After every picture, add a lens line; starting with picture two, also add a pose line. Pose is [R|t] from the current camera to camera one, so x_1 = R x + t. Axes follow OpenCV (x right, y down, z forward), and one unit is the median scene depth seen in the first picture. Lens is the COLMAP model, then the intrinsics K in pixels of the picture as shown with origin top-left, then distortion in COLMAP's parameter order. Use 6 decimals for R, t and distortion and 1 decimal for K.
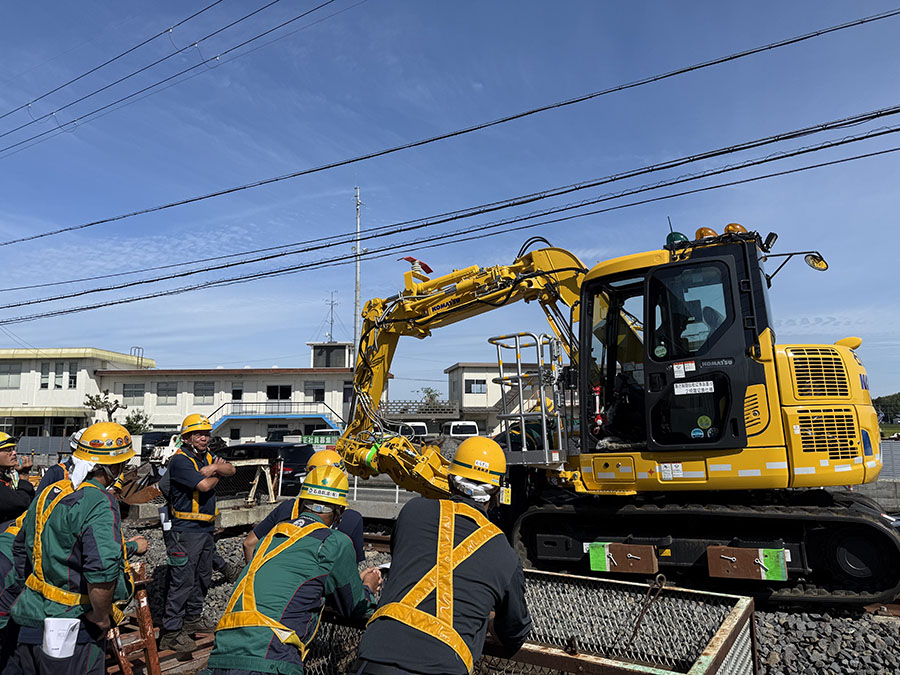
lens RADIAL K [[630.5, 0, 449.9], [0, 630.5, 335.0], [0, 0, 1]] dist [0.045067, -0.052603]
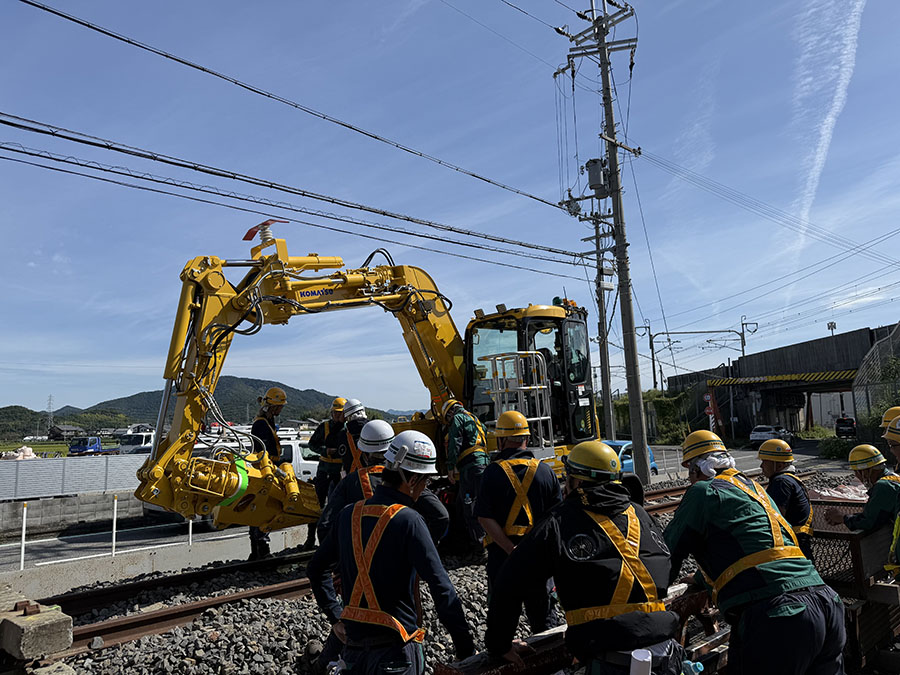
lens RADIAL K [[630.5, 0, 446.9], [0, 630.5, 339.6], [0, 0, 1]] dist [0.045067, -0.052603]
pose [[0.224503, 0.134287, 0.965176, -1.152927], [-0.111397, 0.987503, -0.111481, 0.134557], [-0.968085, -0.082490, 0.236657, 0.906717]]
